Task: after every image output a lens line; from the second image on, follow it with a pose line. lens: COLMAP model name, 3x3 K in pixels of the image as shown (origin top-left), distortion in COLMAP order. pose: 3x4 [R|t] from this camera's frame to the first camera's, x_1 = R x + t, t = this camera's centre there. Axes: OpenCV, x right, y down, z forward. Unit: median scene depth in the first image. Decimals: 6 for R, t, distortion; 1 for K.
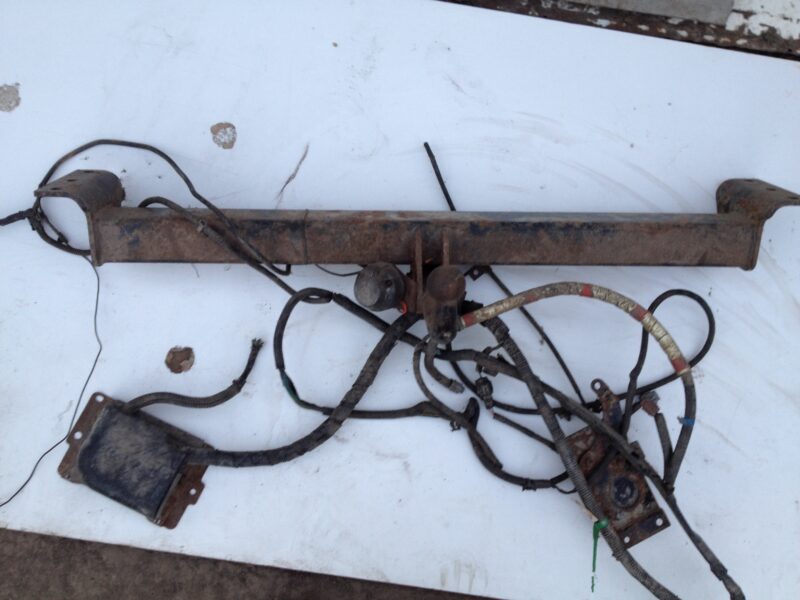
lens RADIAL K [[823.9, 0, 400.0], [0, 823.9, 300.0], [0, 0, 1]] dist [0.002120, 0.011009]
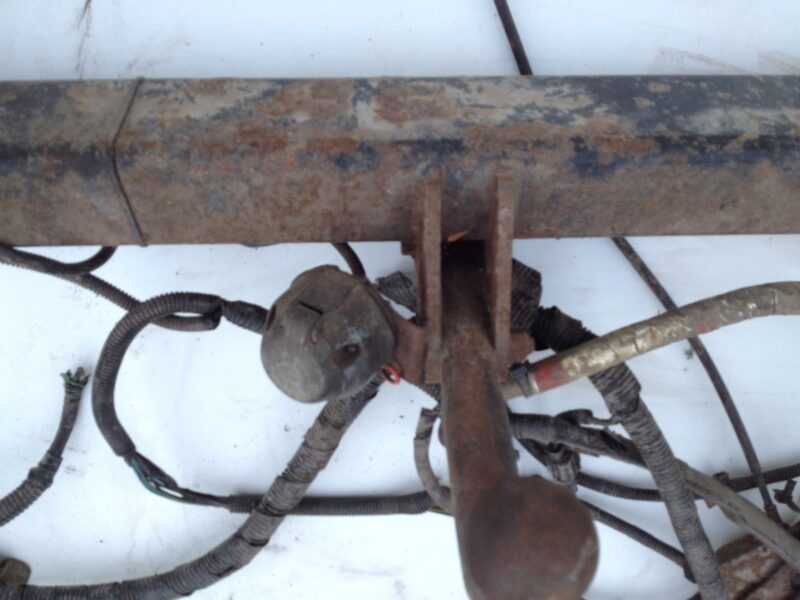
lens RADIAL K [[748.1, 0, 400.0], [0, 748.1, 300.0], [0, 0, 1]] dist [0.135528, -0.354874]
pose [[0.999973, 0.004292, -0.006032, 0.009844], [-0.001152, 0.895069, 0.445927, -0.180891], [0.007313, -0.445908, 0.895049, 0.667548]]
